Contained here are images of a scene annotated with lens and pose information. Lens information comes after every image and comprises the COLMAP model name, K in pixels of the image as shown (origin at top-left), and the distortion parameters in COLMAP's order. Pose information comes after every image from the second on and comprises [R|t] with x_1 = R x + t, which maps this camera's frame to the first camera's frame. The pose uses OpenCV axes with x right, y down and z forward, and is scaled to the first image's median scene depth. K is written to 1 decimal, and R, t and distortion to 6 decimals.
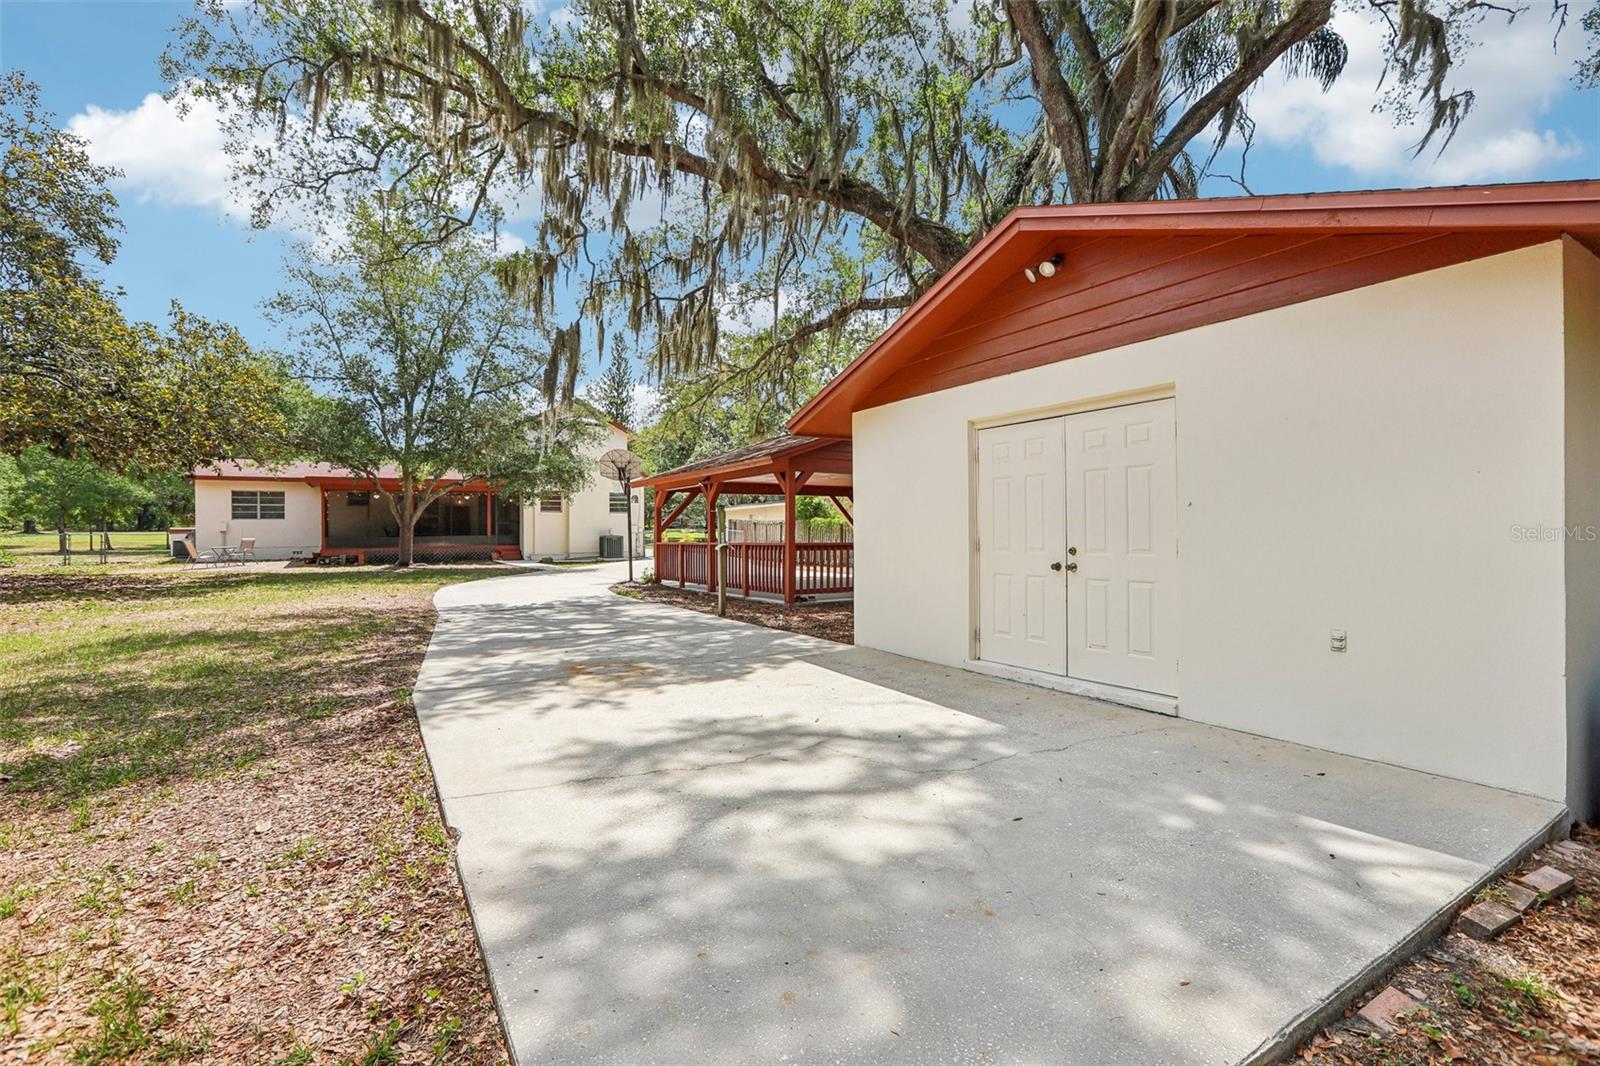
lens RADIAL K [[705.8, 0, 800.0], [0, 705.8, 533.0], [0, 0, 1]] dist [-0.016060, -0.000068]
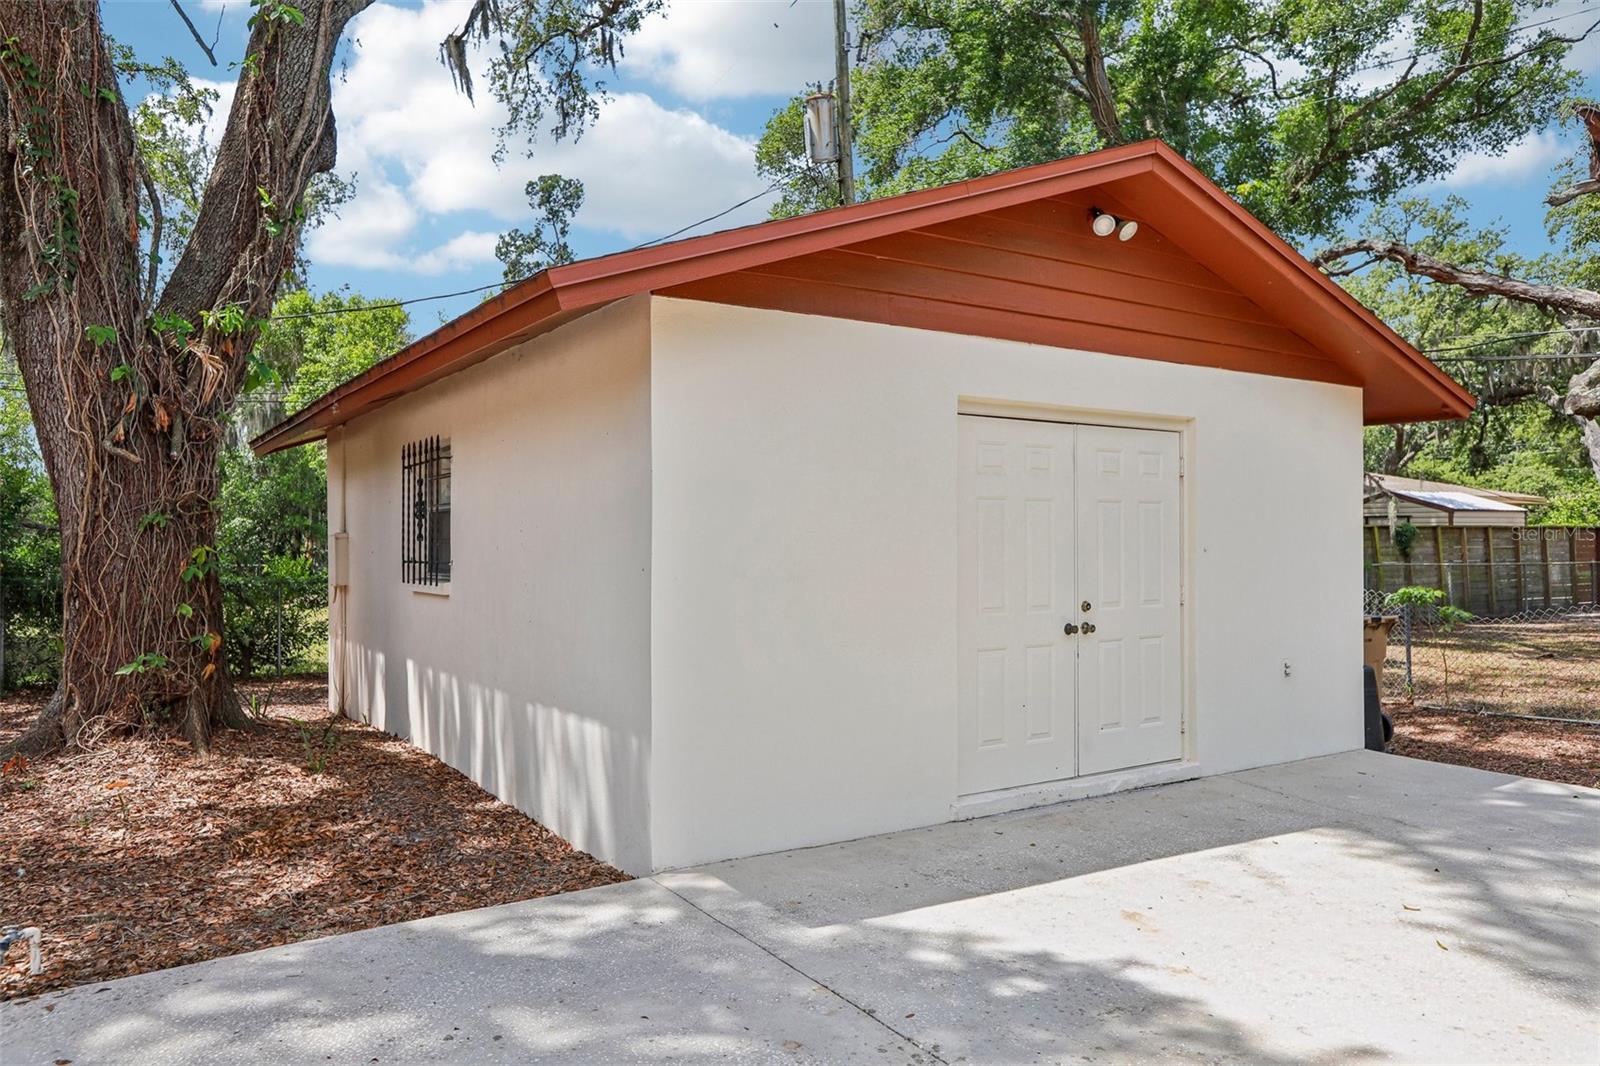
lens RADIAL K [[1096.2, 0, 800.0], [0, 1096.2, 533.0], [0, 0, 1]] dist [-0.002704, 0.000080]
pose [[-0.015589, 0.011483, 0.999813, -0.664153], [0.002276, 0.999932, -0.011449, -0.034026], [-0.999876, 0.002097, -0.015614, 1.128076]]
